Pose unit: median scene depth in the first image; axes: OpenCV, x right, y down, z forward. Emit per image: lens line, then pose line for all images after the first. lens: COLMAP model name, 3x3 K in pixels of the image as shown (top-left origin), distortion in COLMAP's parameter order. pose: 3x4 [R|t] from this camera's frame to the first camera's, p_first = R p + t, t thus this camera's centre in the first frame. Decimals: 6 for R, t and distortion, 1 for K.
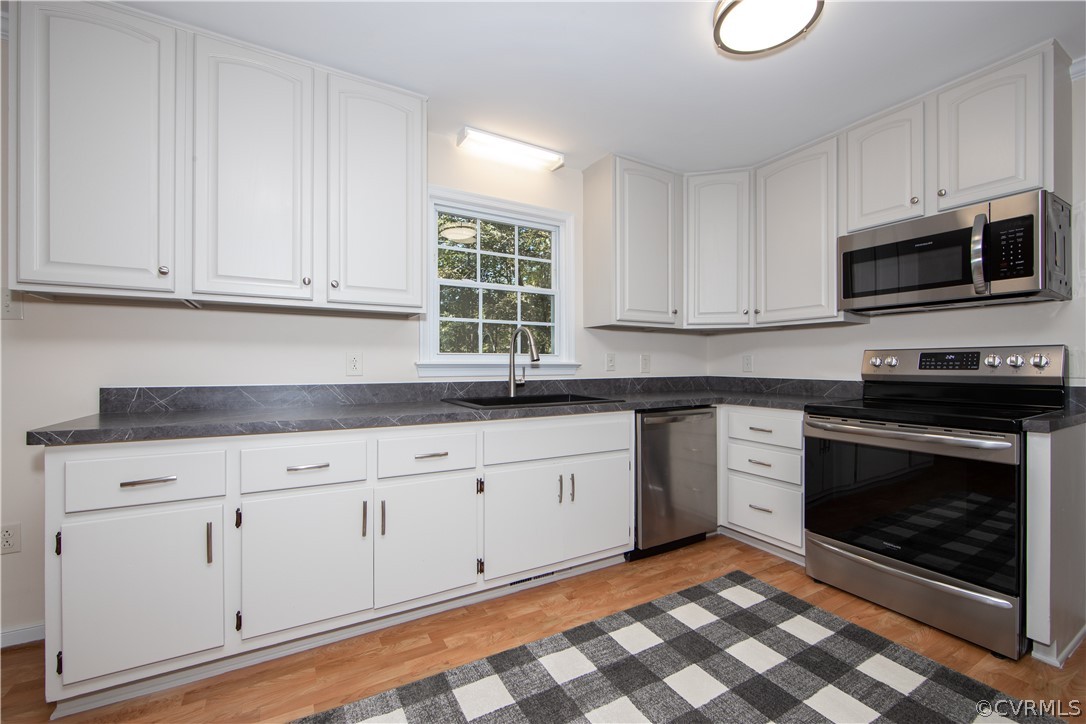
lens RADIAL K [[434.7, 0, 538.0], [0, 434.7, 366.2], [0, 0, 1]] dist [0.010575, 0.000353]
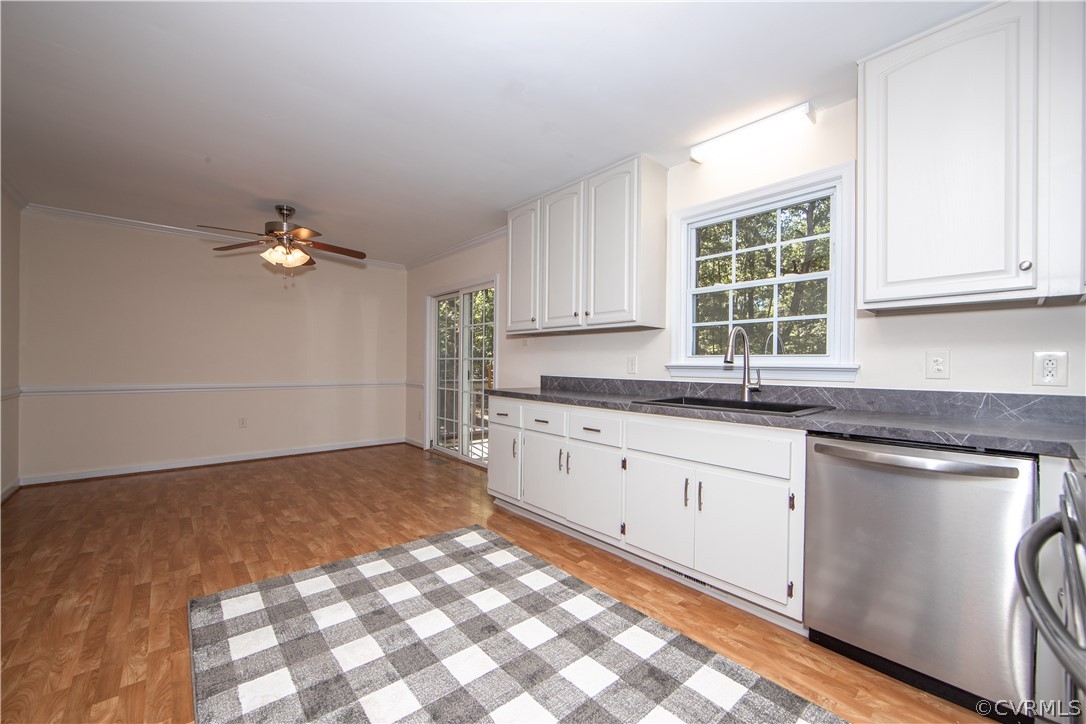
lens RADIAL K [[434.7, 0, 541.4], [0, 434.7, 362.7], [0, 0, 1]] dist [0.010575, 0.000353]
pose [[0.221201, 0.000745, -0.975228, 0.833258], [-0.011549, 0.999932, -0.001856, -0.006132], [0.975160, 0.011673, 0.221195, 0.404057]]
